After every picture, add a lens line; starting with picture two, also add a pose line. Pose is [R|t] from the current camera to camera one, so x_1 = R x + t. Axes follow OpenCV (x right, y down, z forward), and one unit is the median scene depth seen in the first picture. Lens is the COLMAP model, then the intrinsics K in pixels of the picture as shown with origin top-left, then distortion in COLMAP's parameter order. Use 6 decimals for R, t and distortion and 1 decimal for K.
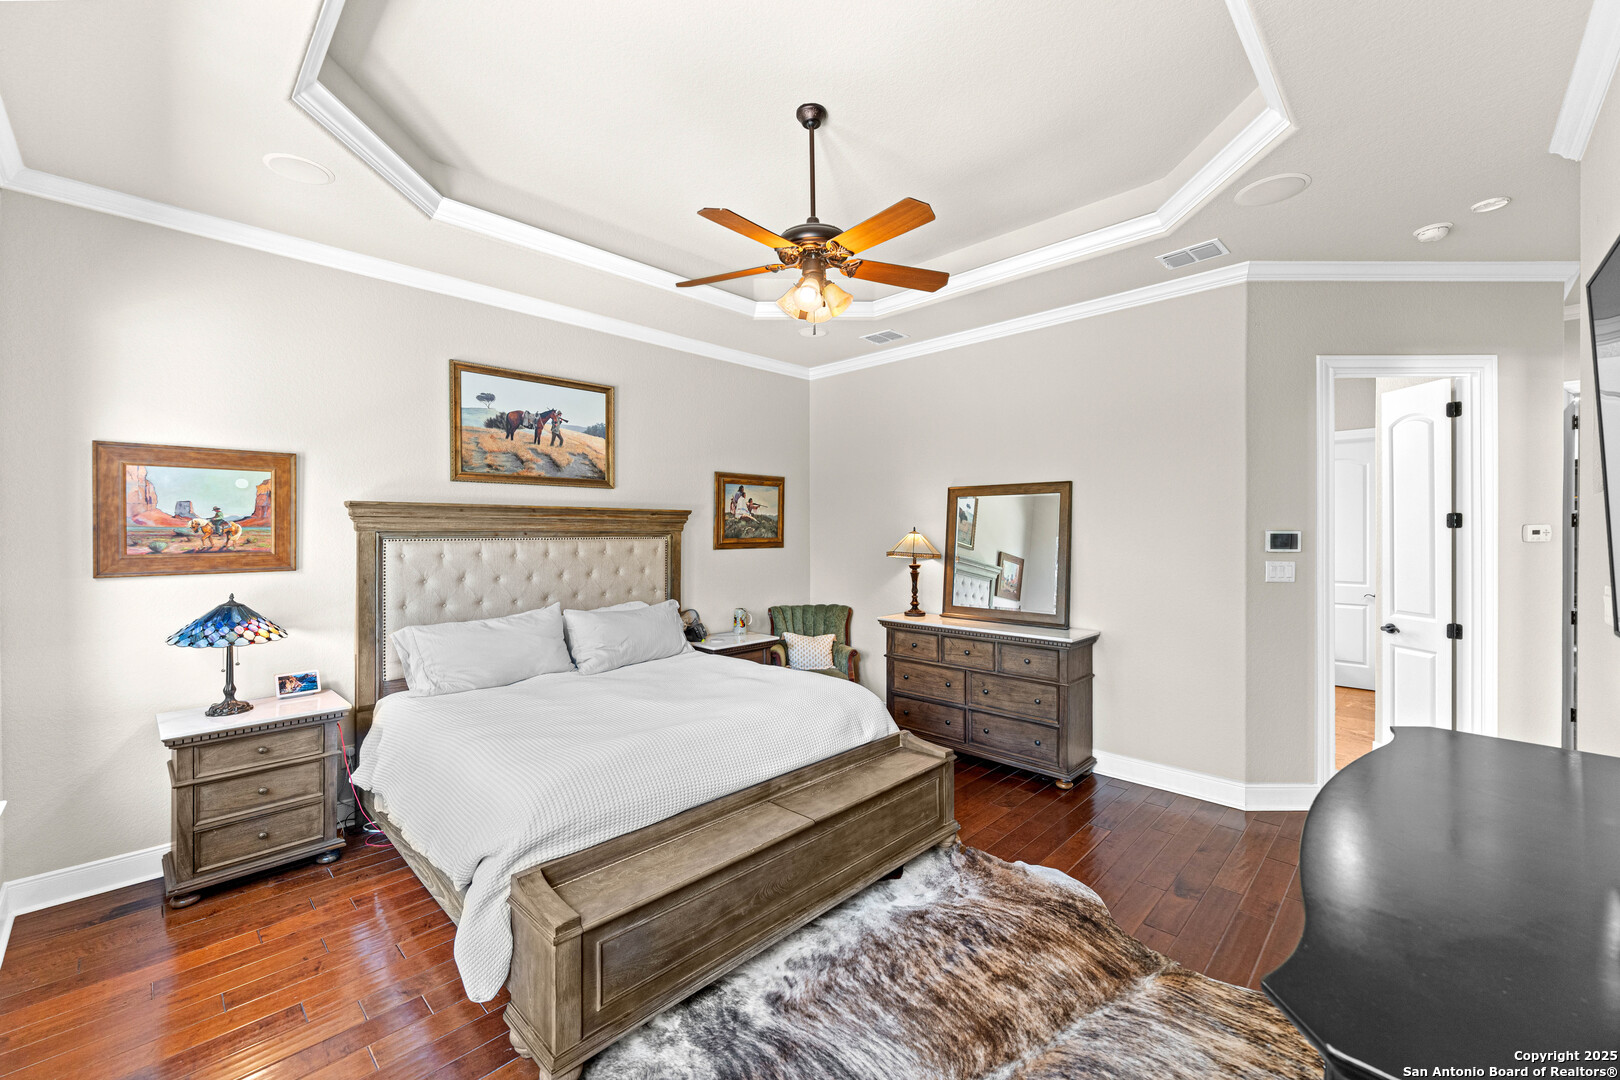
lens RADIAL K [[651.7, 0, 797.9], [0, 651.7, 529.9], [0, 0, 1]] dist [0.003730, -0.001187]
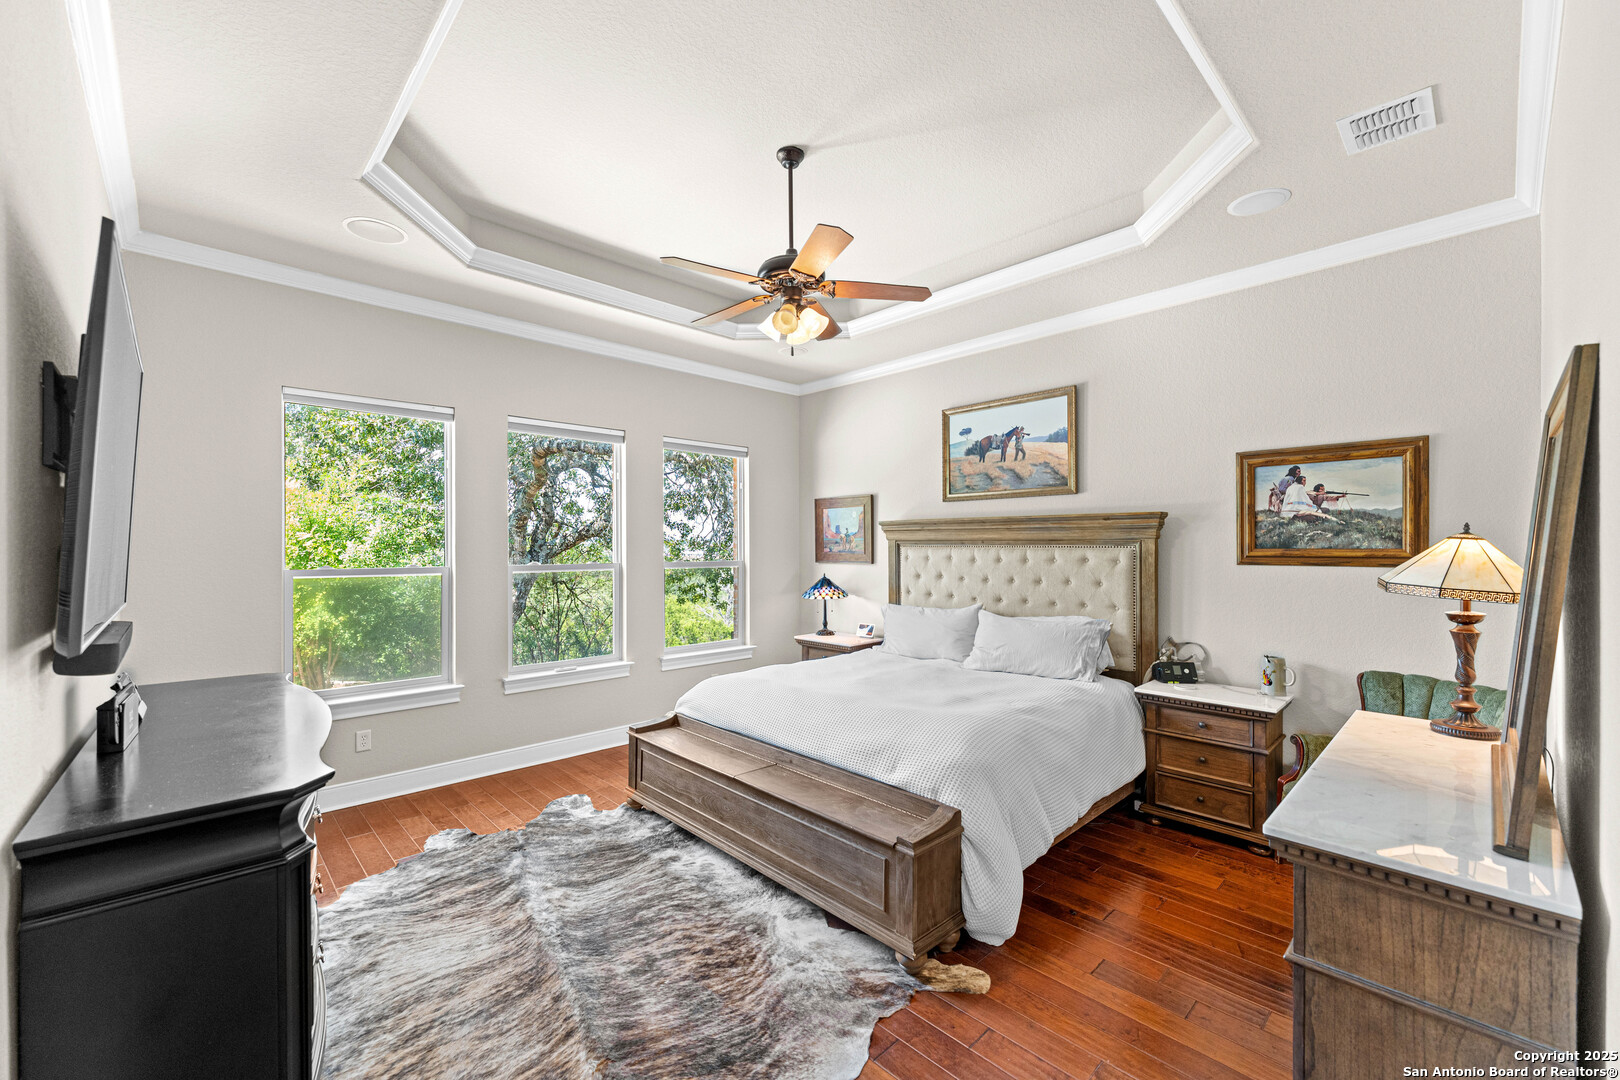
lens RADIAL K [[651.7, 0, 798.3], [0, 651.7, 546.9], [0, 0, 1]] dist [0.003730, -0.001187]
pose [[-0.040441, 0.003252, -0.999177, 0.777871], [0.001996, 0.999993, 0.003174, 0.010606], [0.999180, -0.001866, -0.040447, 0.741092]]
